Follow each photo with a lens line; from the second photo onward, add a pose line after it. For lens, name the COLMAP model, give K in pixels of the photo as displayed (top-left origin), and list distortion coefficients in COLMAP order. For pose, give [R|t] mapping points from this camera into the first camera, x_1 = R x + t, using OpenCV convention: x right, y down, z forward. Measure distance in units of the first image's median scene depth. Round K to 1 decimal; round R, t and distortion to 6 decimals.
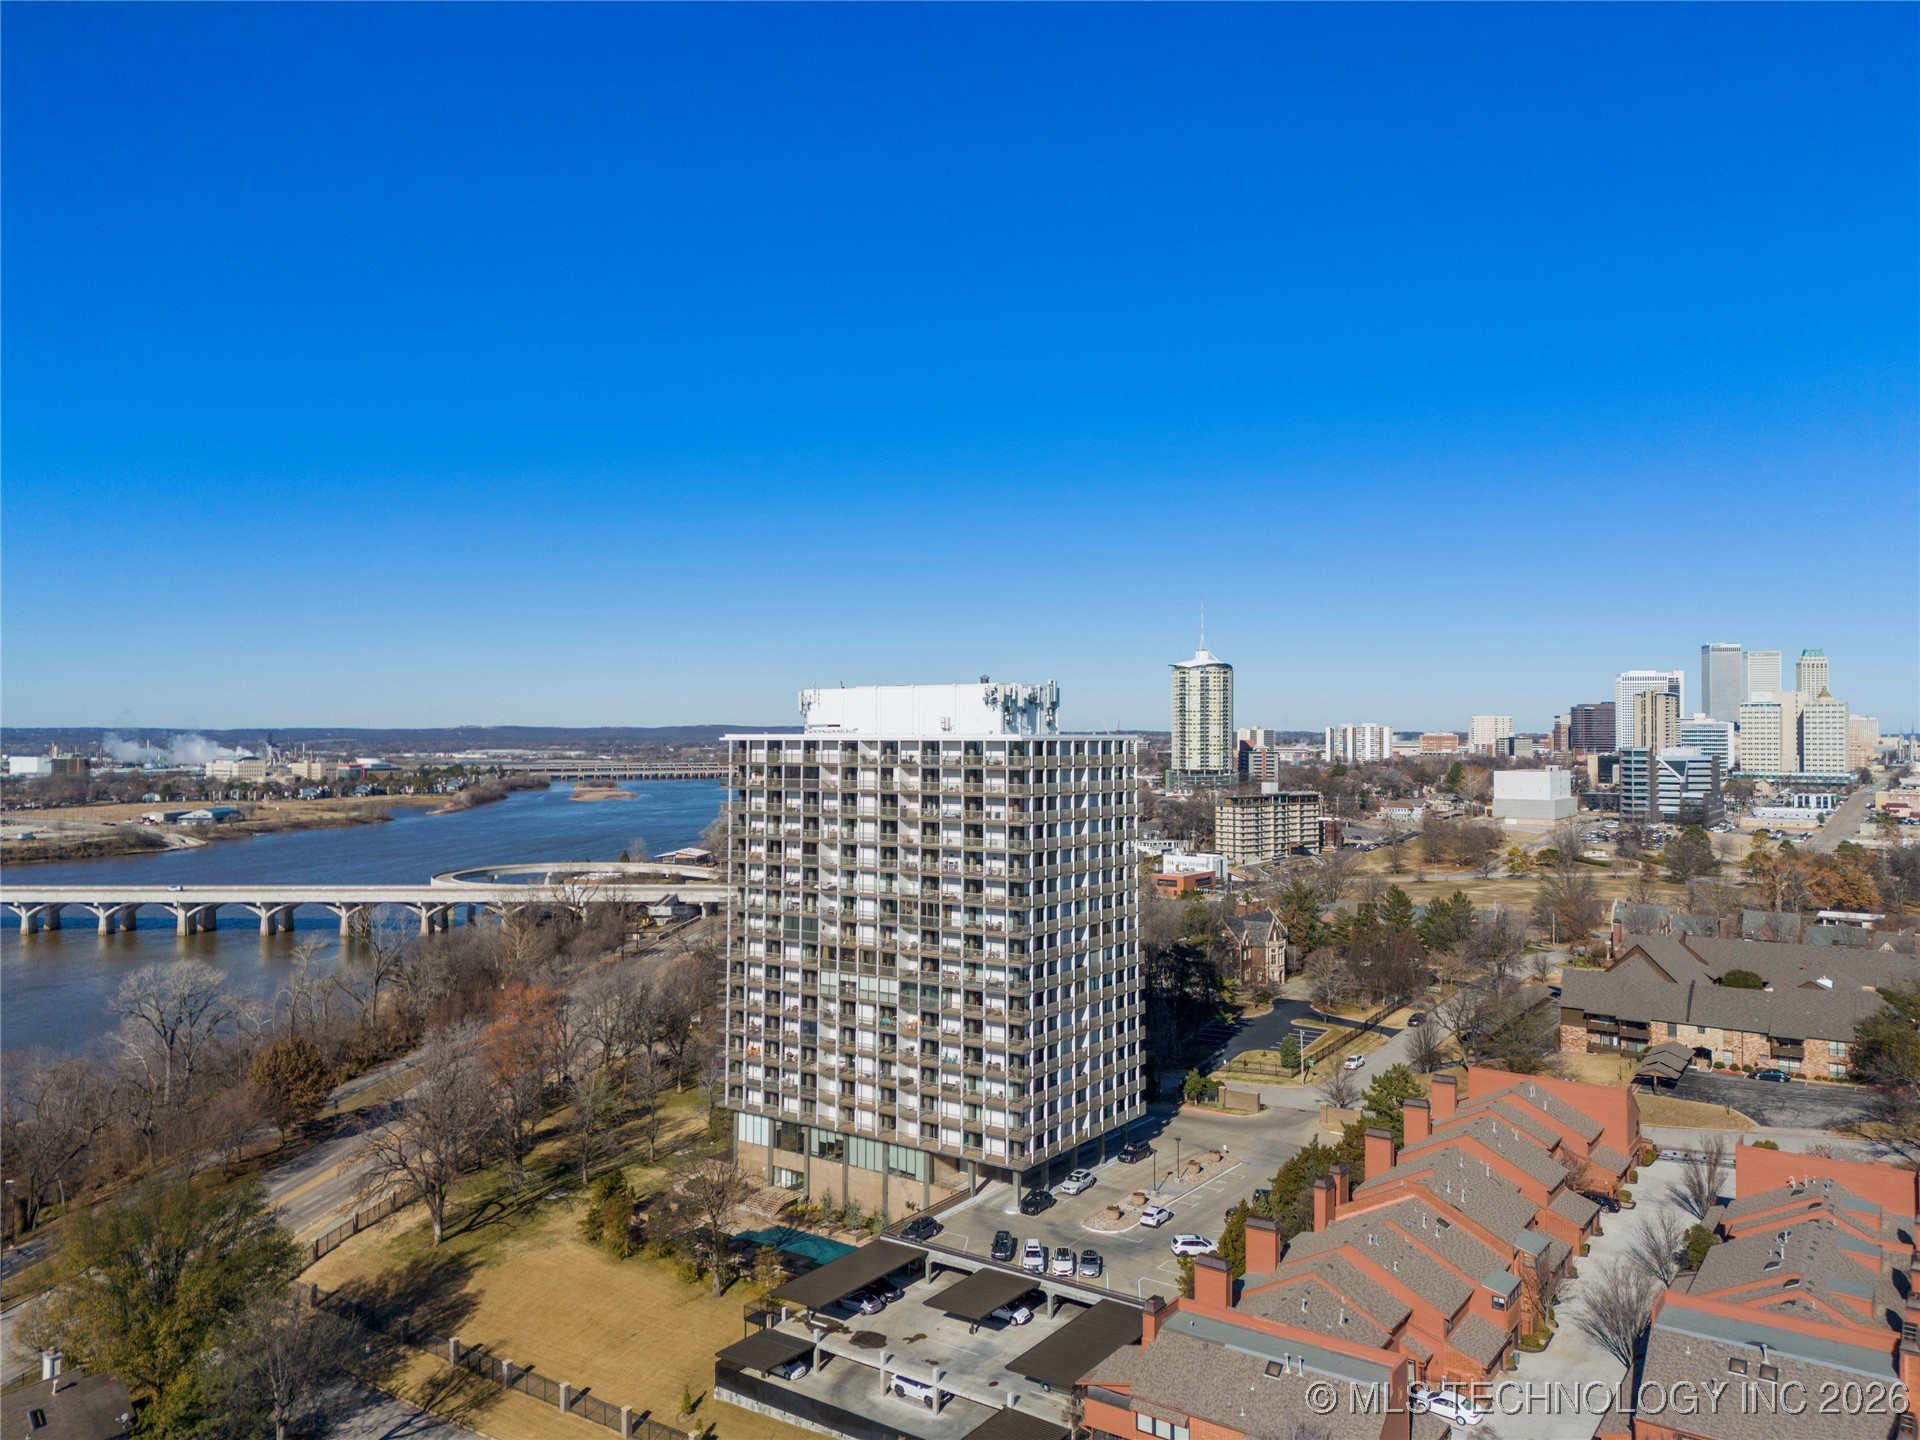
lens RADIAL K [[1389.8, 0, 960.0], [0, 1389.8, 720.0], [0, 0, 1]] dist [0.133575, -0.150033]
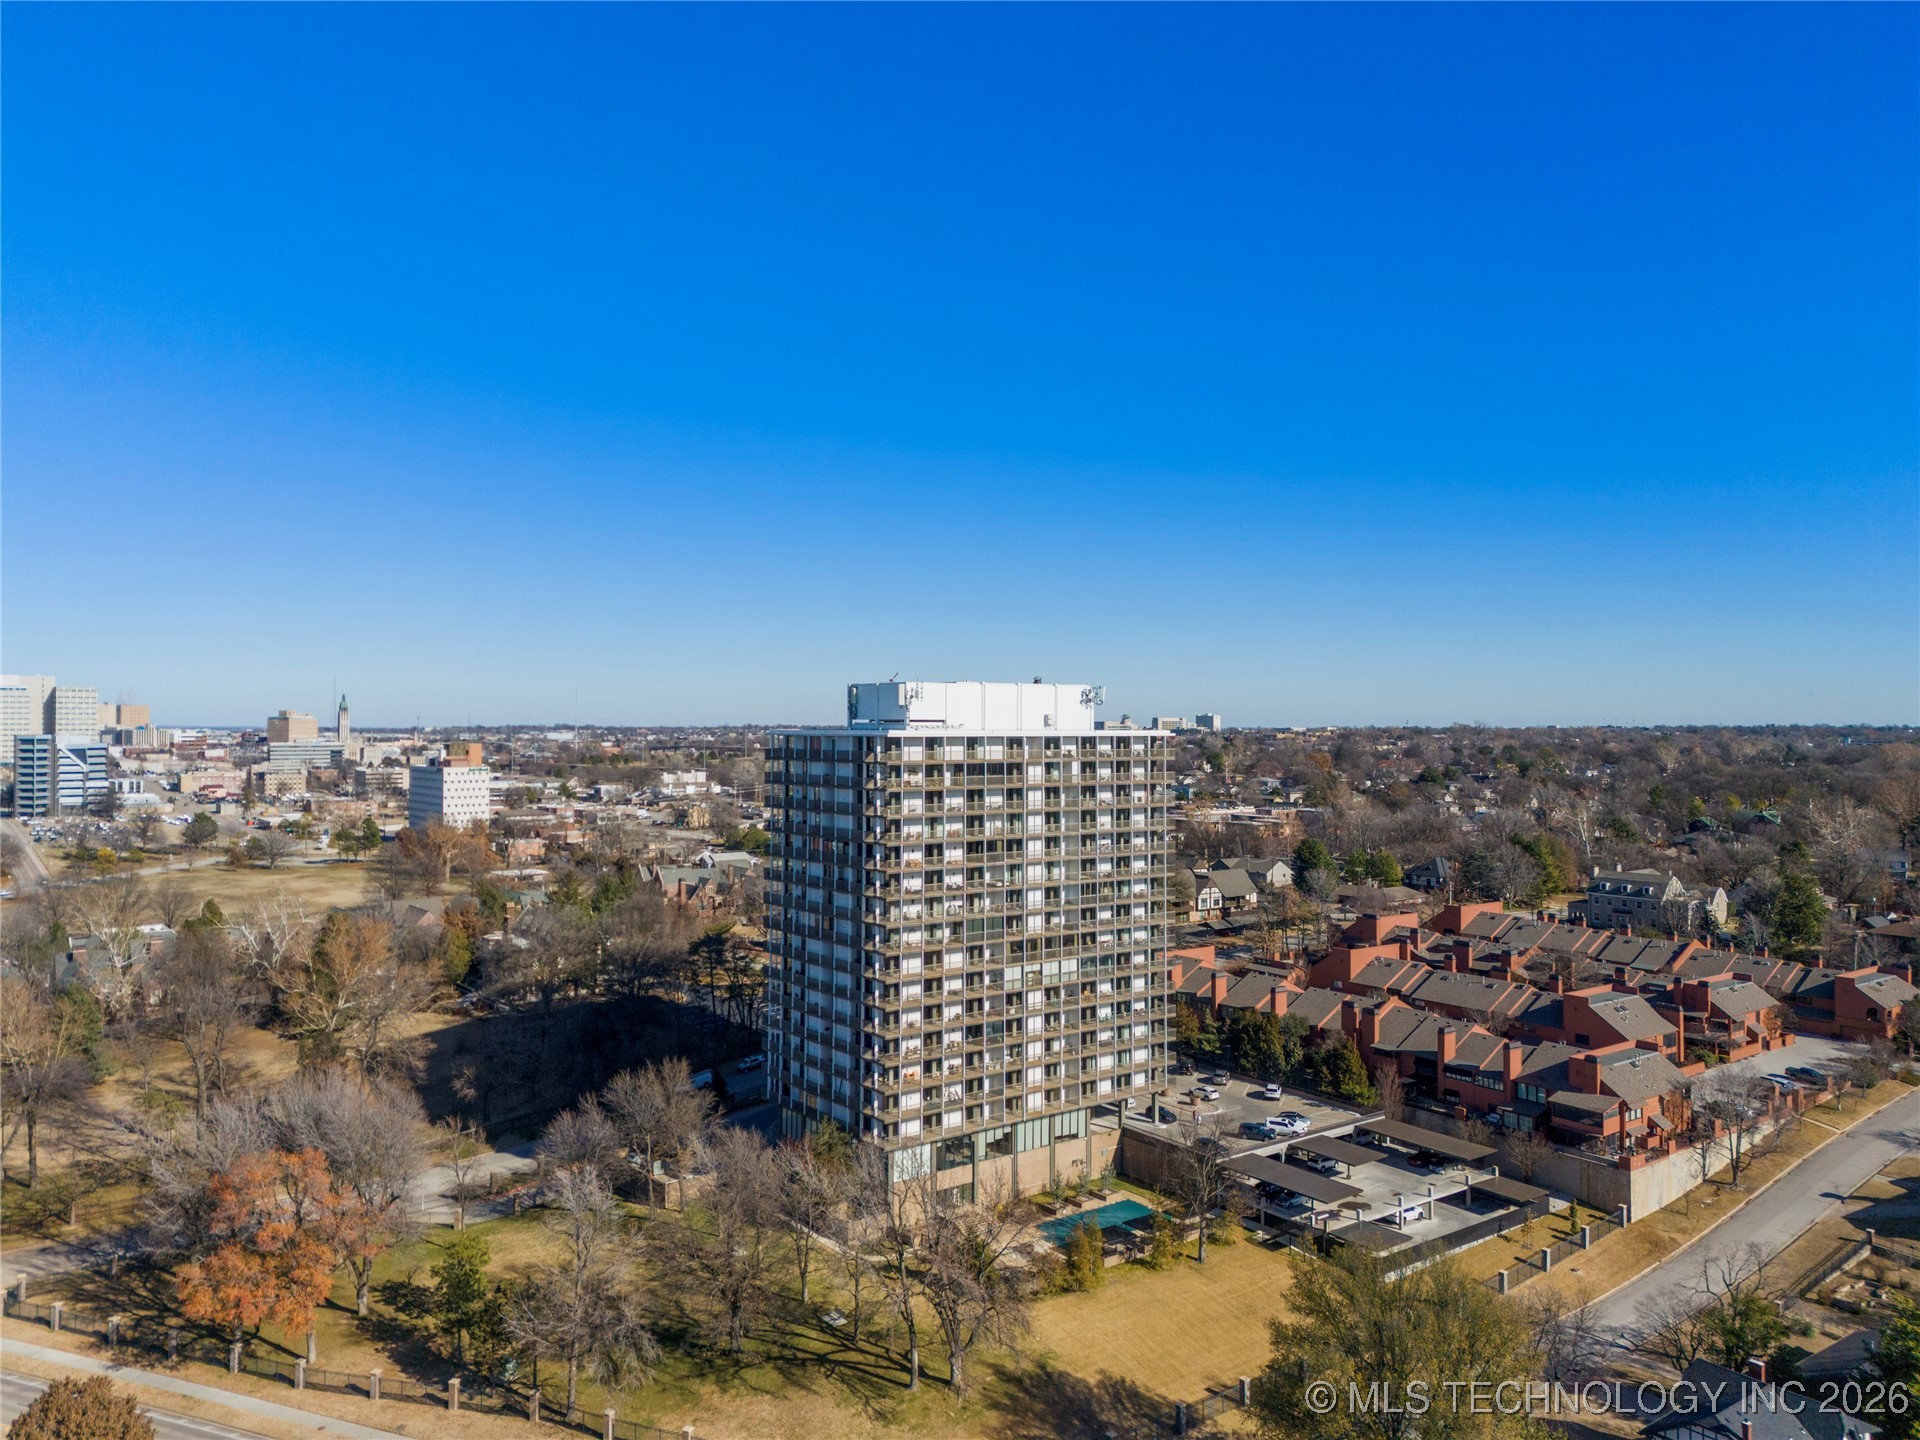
lens RADIAL K [[1389.8, 0, 960.0], [0, 1389.8, 720.0], [0, 0, 1]] dist [0.133575, -0.150033]
pose [[0.298467, 0.002708, 0.954416, -1.016476], [-0.013590, 0.999907, 0.001413, 0.001764], [-0.954323, -0.013392, 0.298476, 0.706375]]
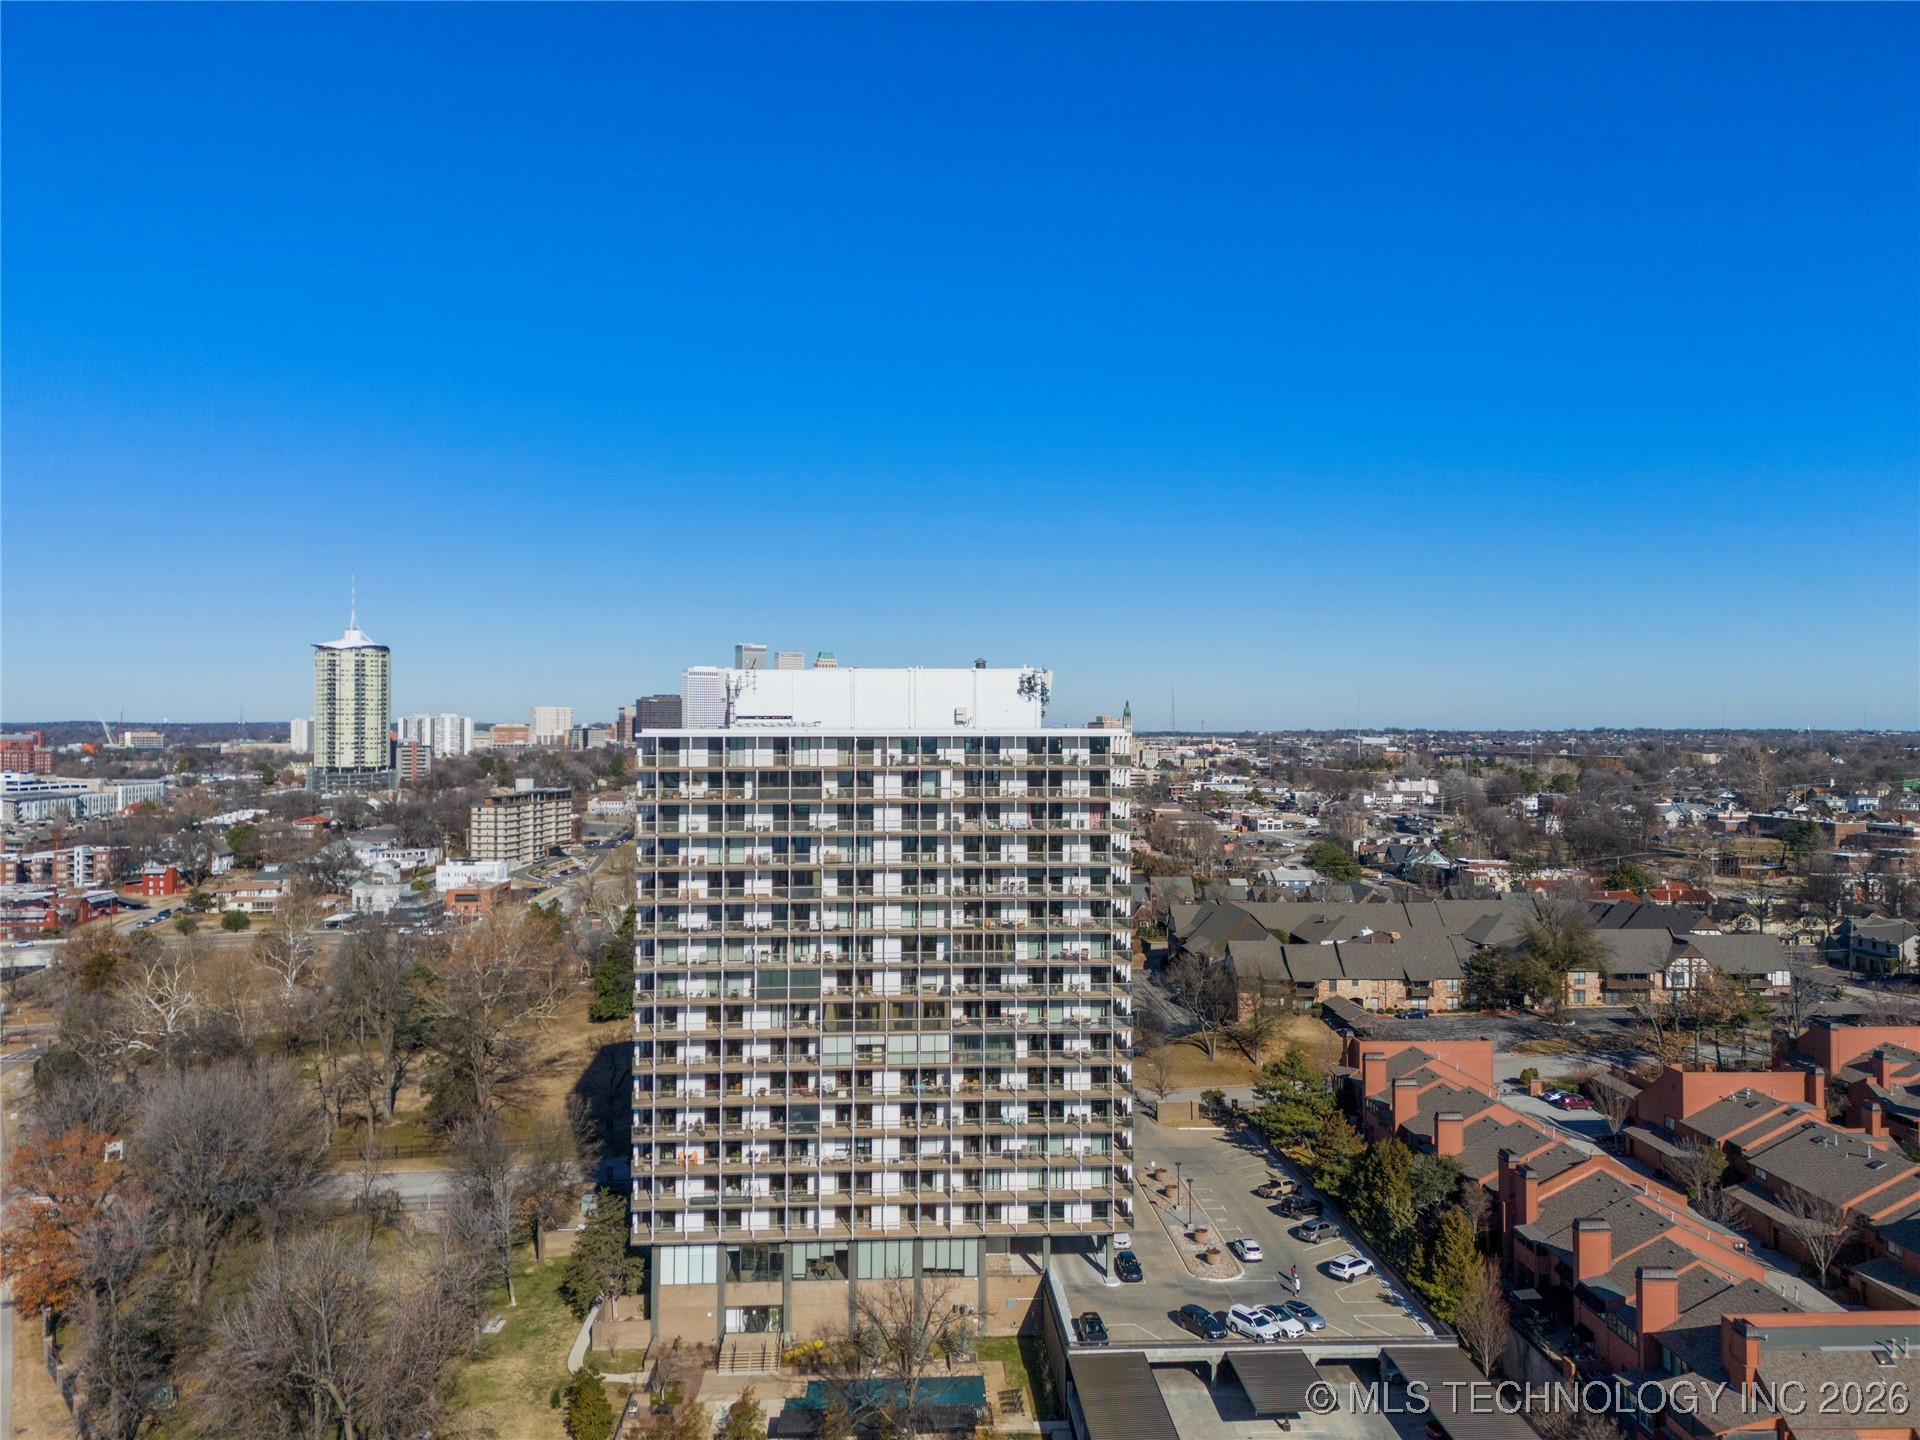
lens RADIAL K [[1427.1, 0, 960.0], [0, 1427.1, 720.0], [0, 0, 1]] dist [0.070957, 0.000082]
pose [[0.779879, 0.001973, 0.625927, -0.513005], [-0.006043, 0.999972, 0.004377, 0.001272], [-0.625901, -0.007196, 0.779870, 0.325565]]
